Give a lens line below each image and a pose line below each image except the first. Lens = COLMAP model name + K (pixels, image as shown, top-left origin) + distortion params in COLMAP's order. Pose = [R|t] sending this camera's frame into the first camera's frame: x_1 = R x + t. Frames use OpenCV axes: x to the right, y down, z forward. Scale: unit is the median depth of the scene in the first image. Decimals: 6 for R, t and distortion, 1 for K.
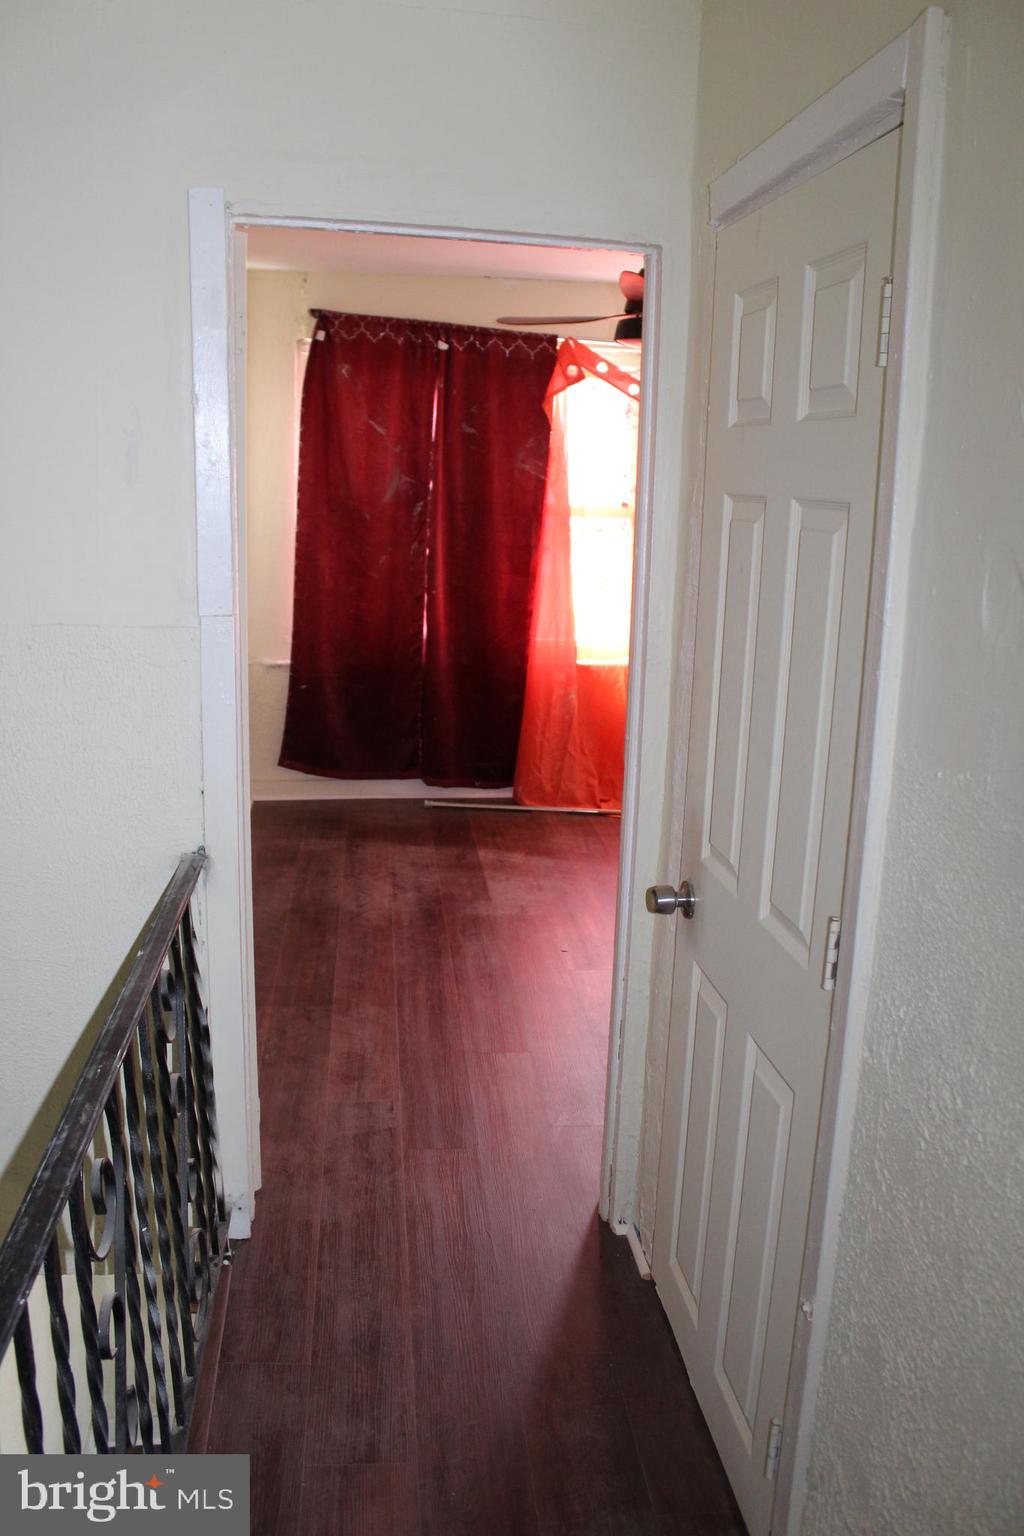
lens RADIAL K [[1298.3, 0, 506.4], [0, 1298.3, 762.1], [0, 0, 1]] dist [-0.121094, 0.028720]
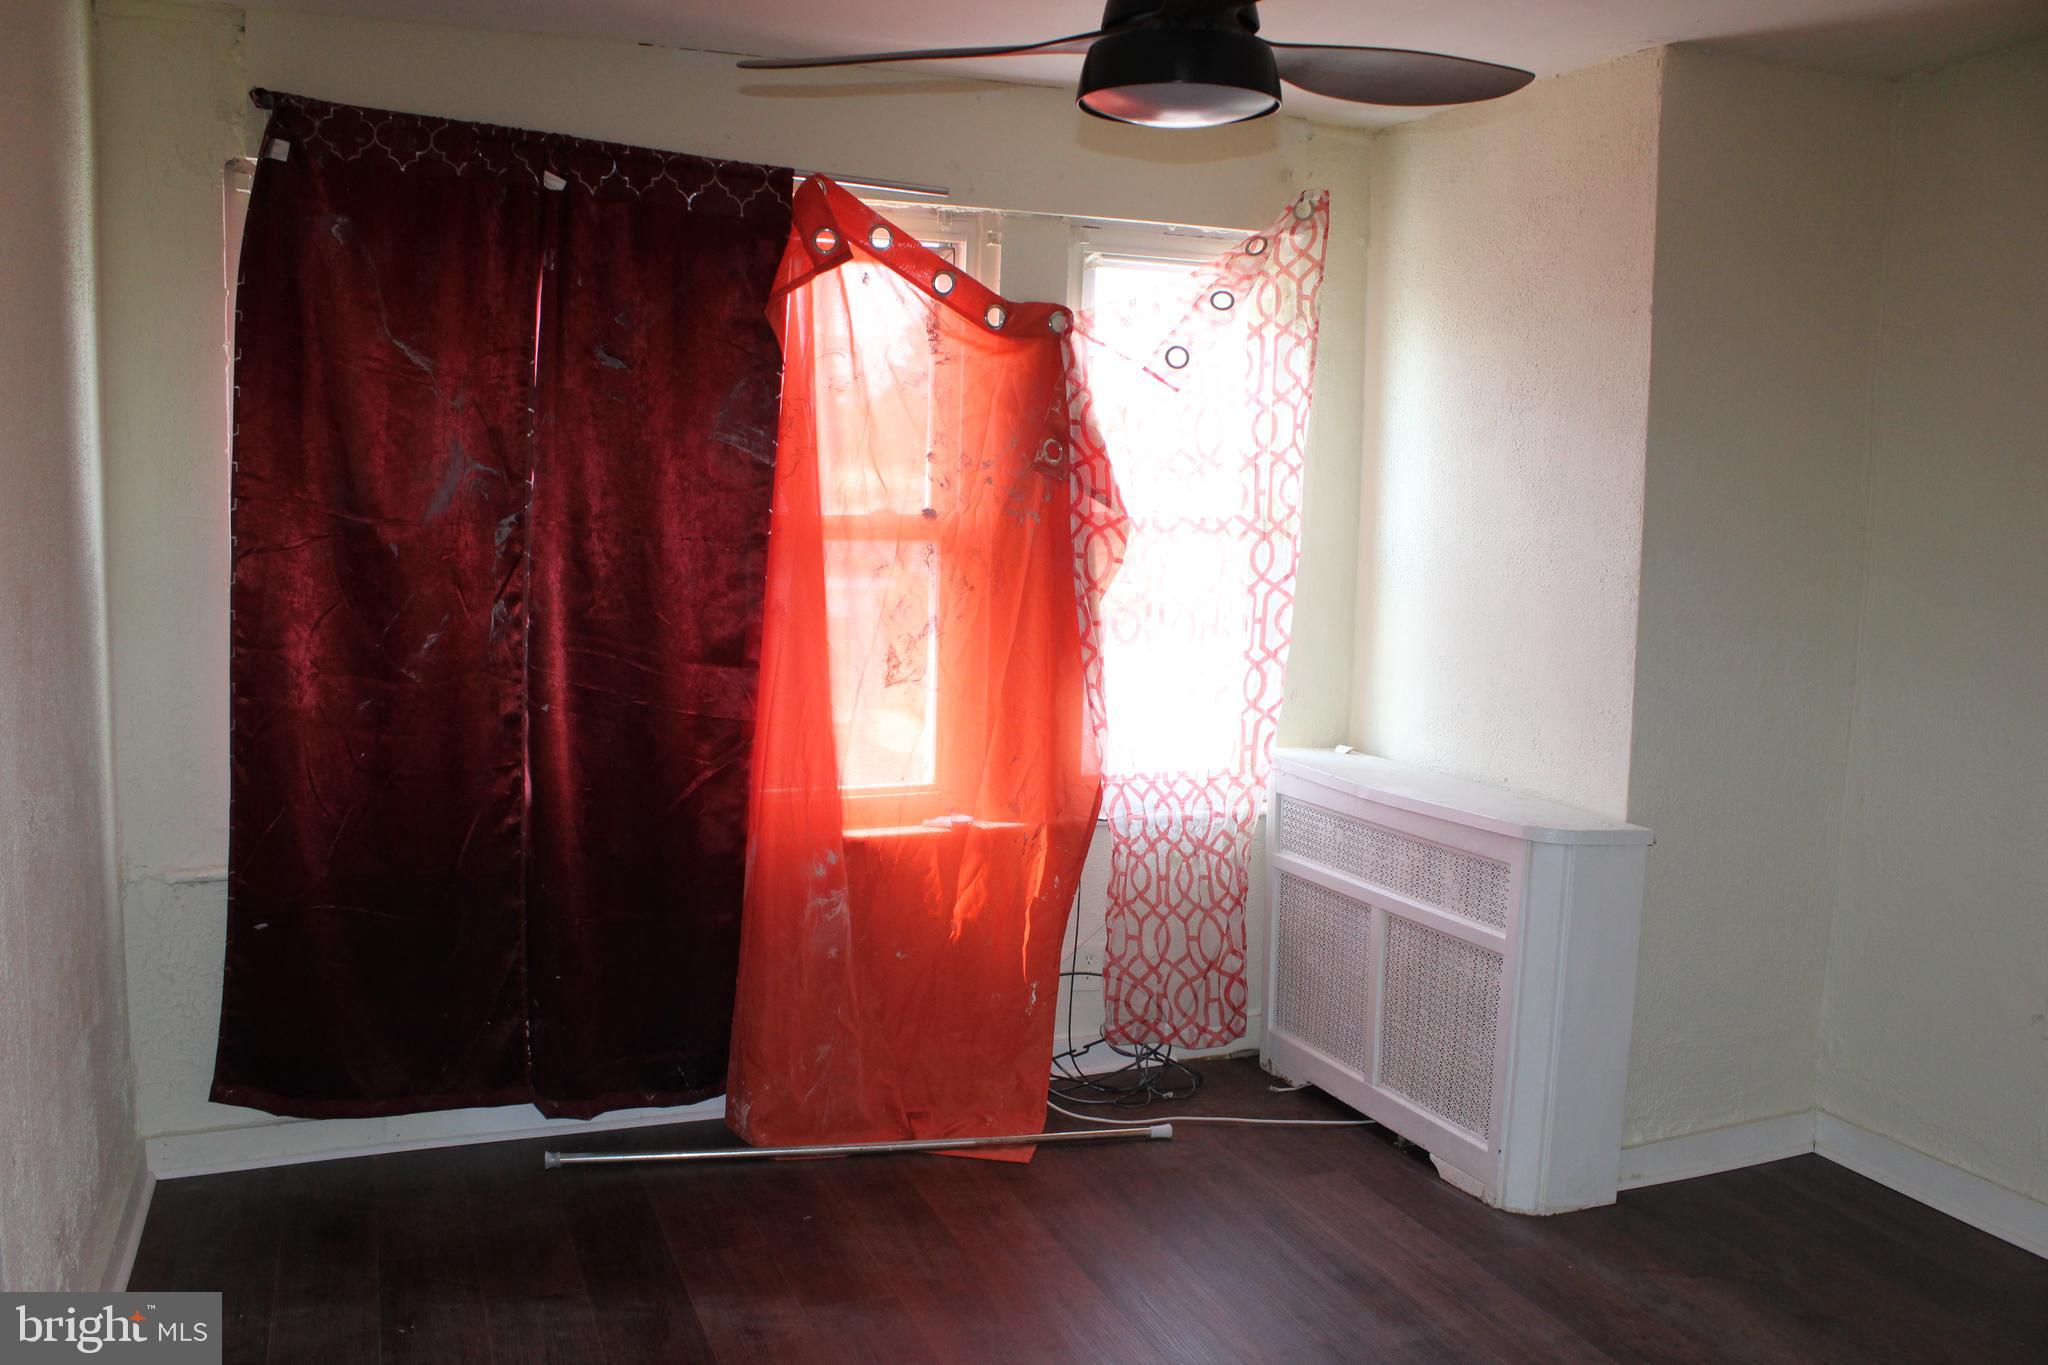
lens RADIAL K [[1731.1, 0, 1021.8], [0, 1731.1, 703.1], [0, 0, 1]] dist [-0.121094, 0.028720]
pose [[0.965006, -0.039326, 0.259262, -0.051578], [0.059868, 0.995619, -0.071819, -0.080035], [-0.255302, 0.084827, 0.963133, 0.370128]]
